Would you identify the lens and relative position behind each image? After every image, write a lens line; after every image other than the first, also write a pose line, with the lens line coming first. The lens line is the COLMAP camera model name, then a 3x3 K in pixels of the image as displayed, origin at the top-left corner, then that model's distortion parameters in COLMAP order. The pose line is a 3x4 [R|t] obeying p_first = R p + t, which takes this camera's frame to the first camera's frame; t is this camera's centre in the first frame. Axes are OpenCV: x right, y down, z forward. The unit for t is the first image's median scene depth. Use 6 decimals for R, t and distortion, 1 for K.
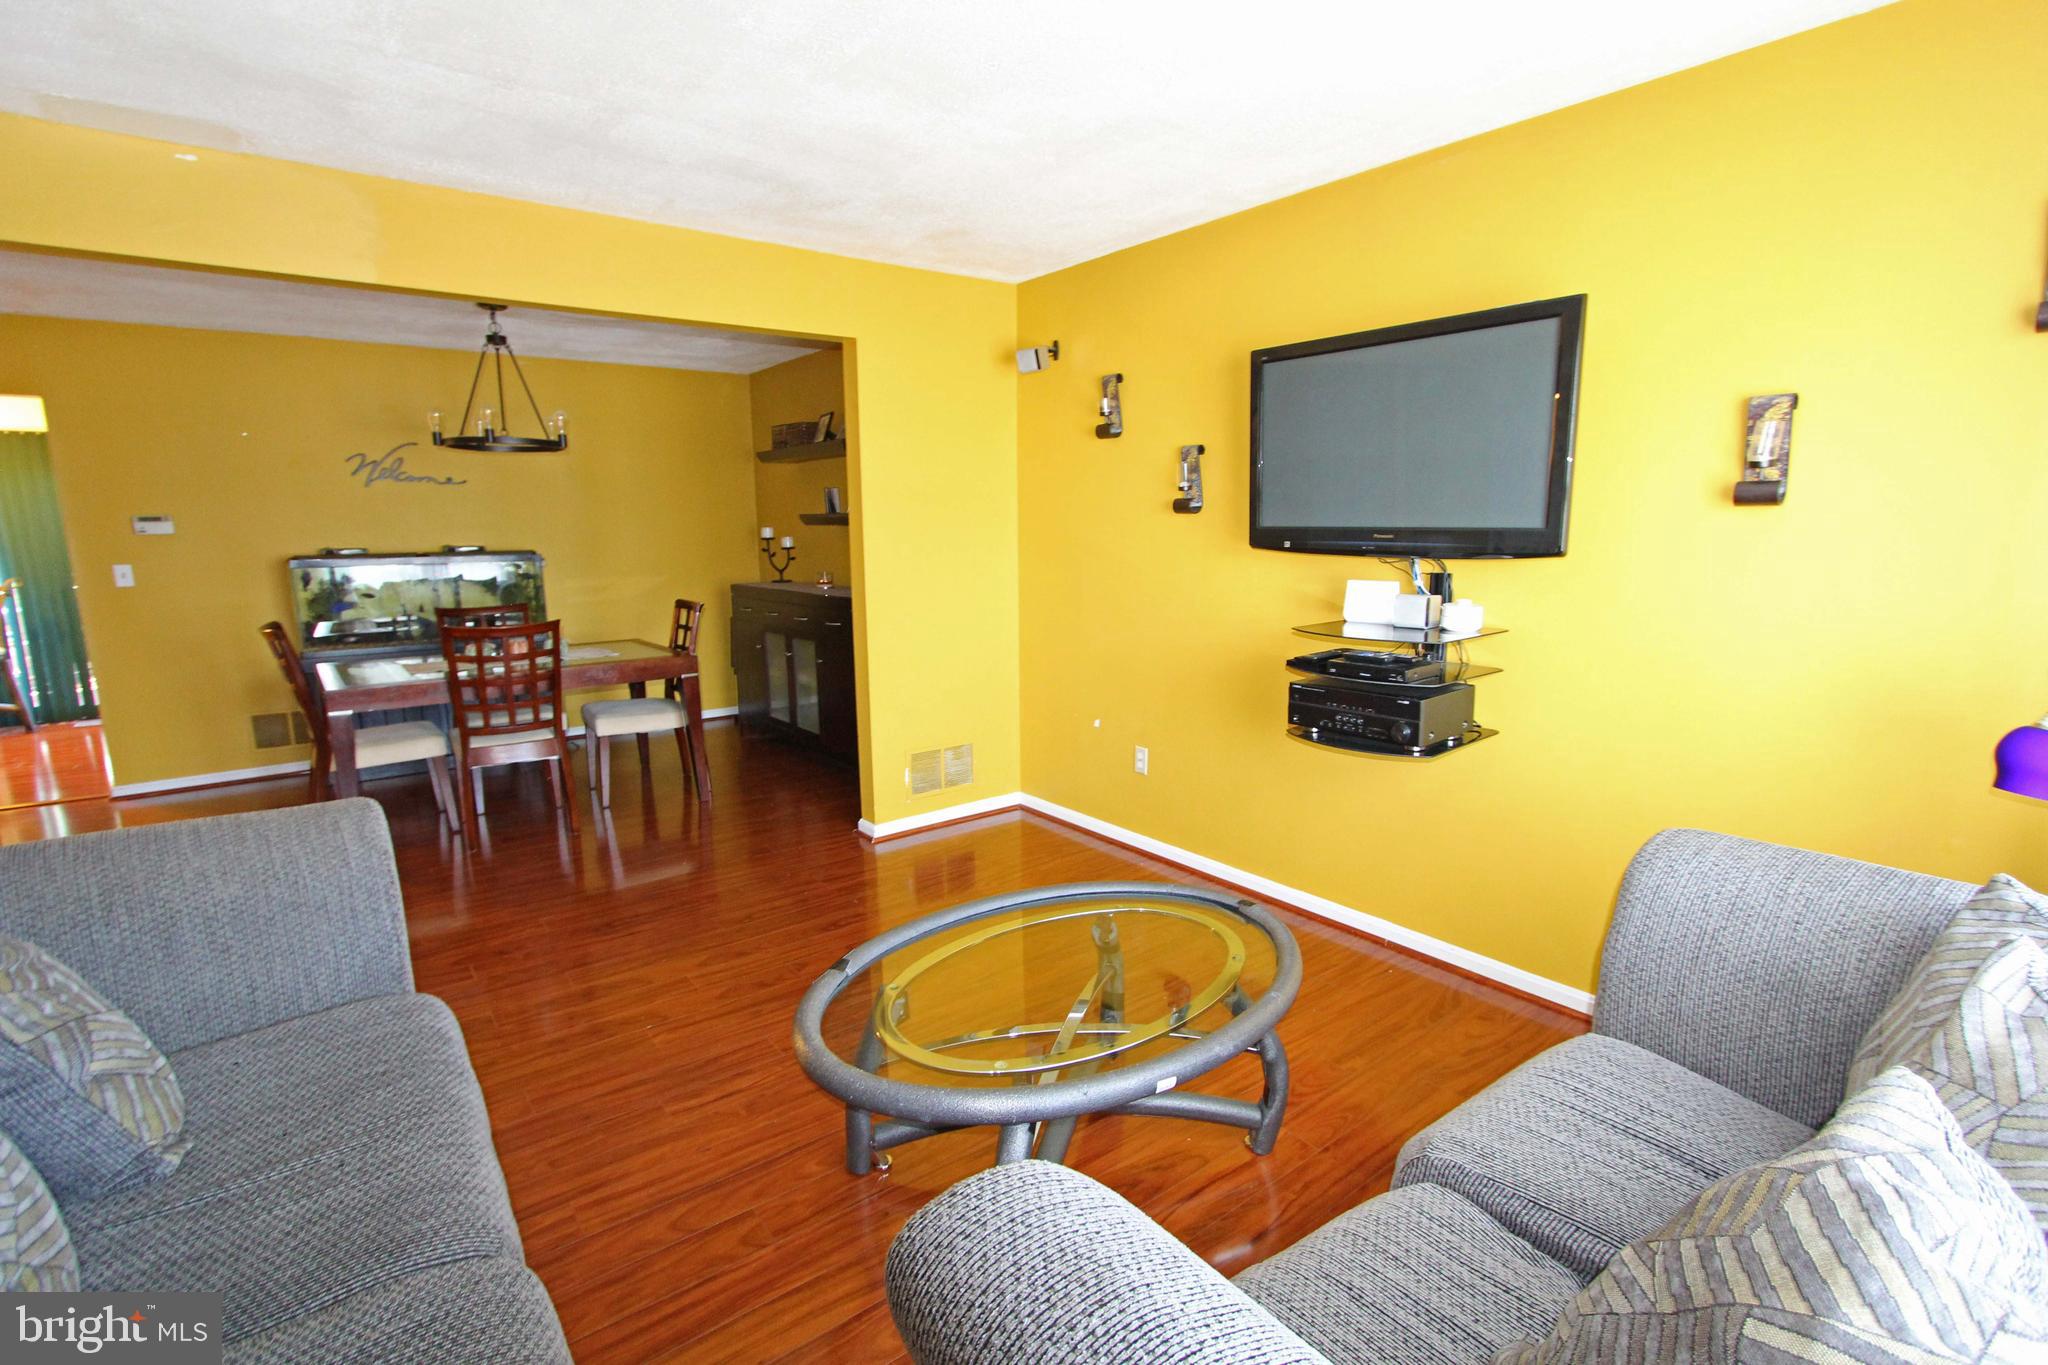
lens RADIAL K [[943.4, 0, 1020.5], [0, 943.4, 680.5], [0, 0, 1]] dist [-0.017622, -0.000713]
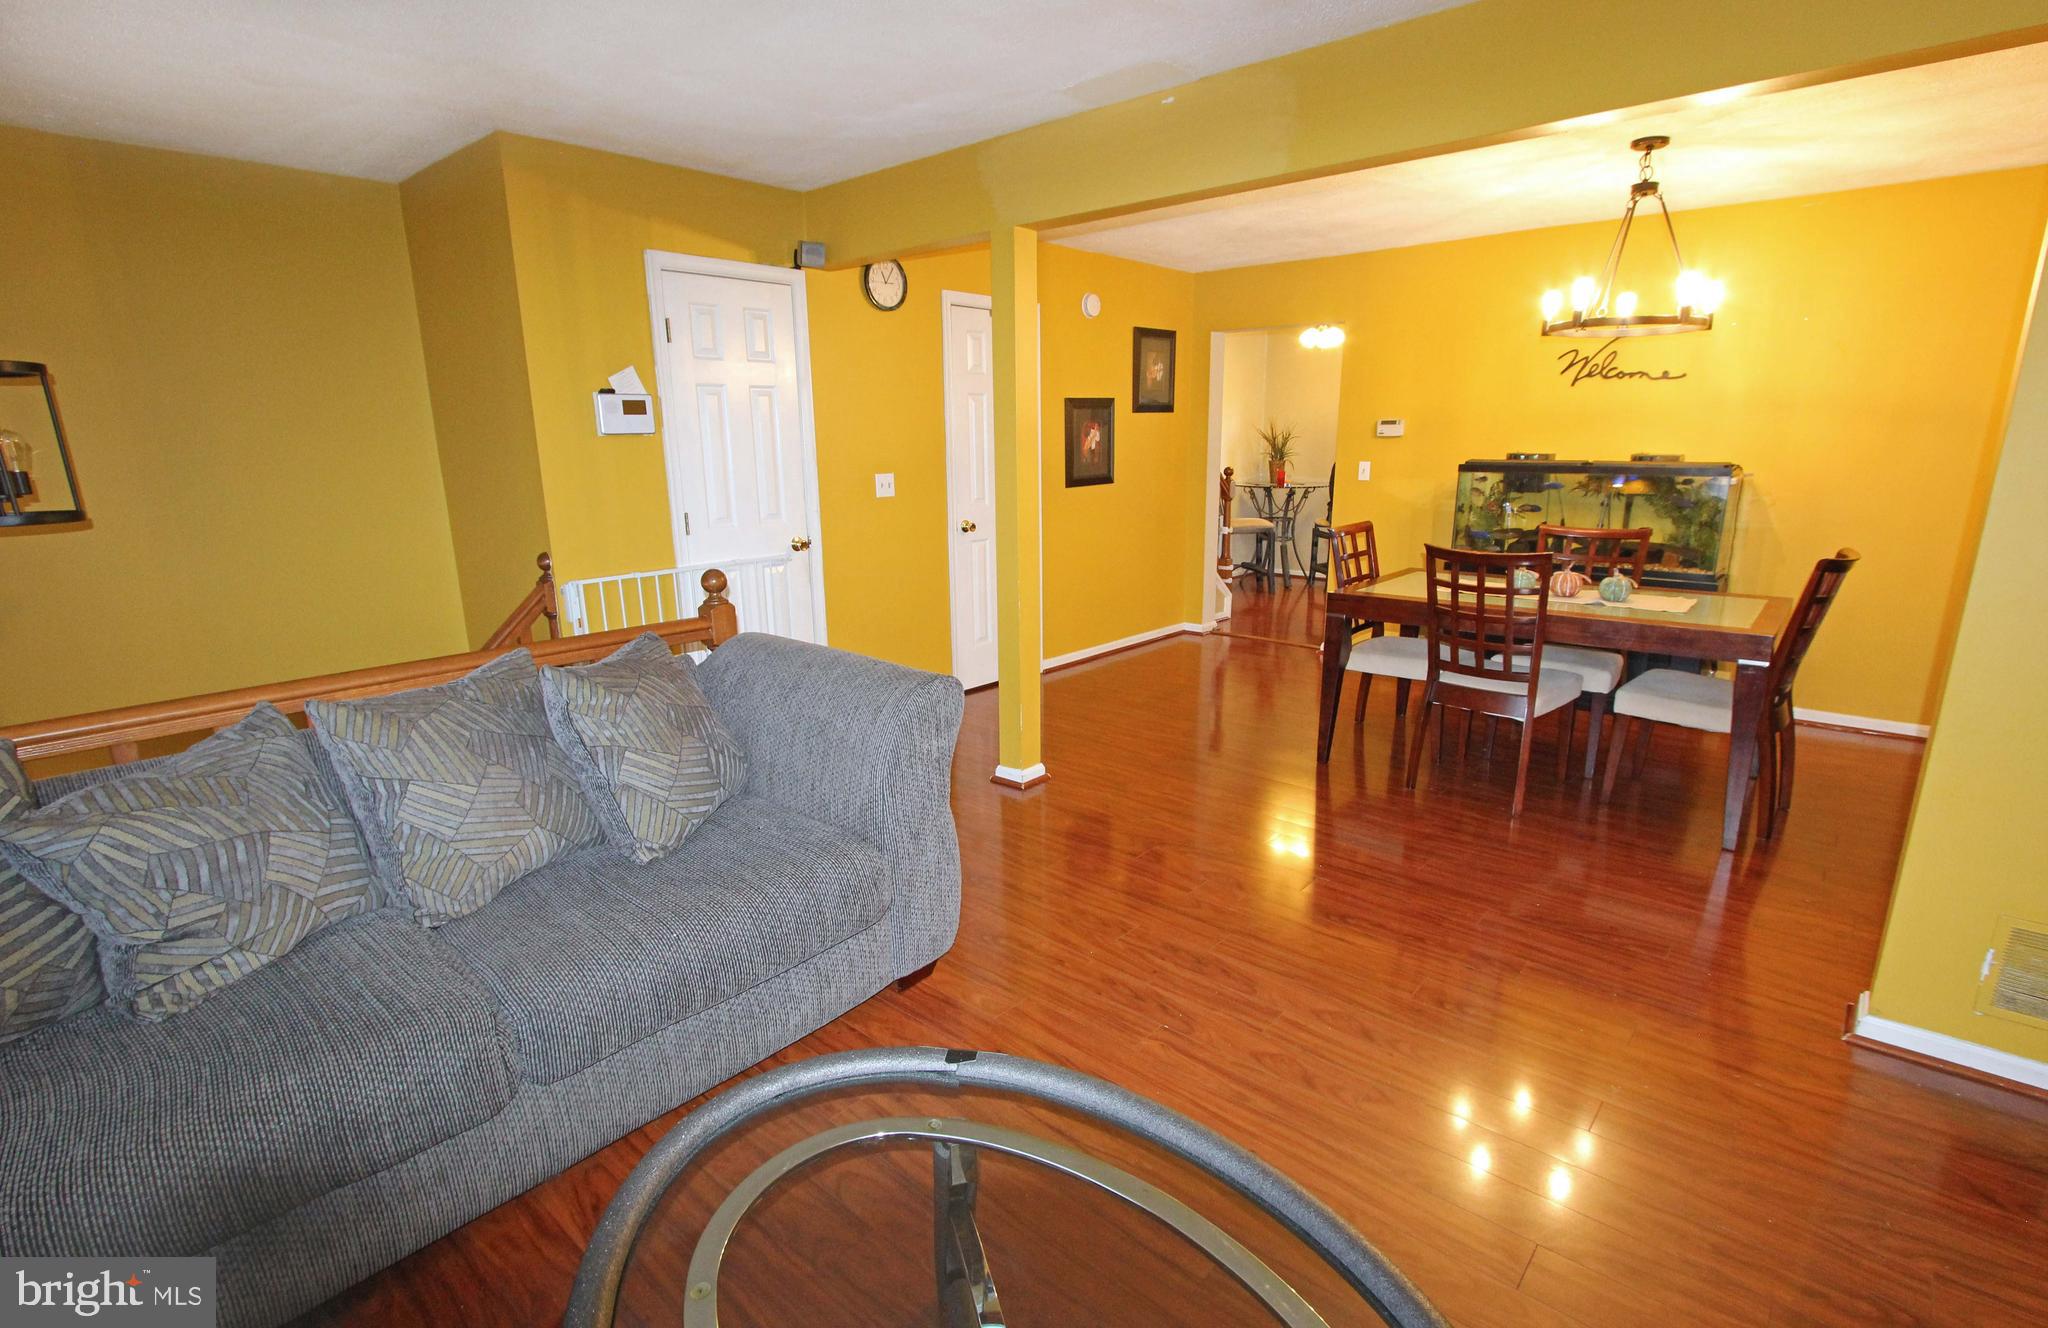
lens RADIAL K [[968.2, 0, 1026.5], [0, 968.2, 671.1], [0, 0, 1]] dist [-0.001969, 0.000169]
pose [[0.209760, 0.240446, -0.947727, 0.207268], [-0.158394, 0.964844, 0.209731, -0.068692], [0.964838, 0.106121, 0.240470, 0.376796]]
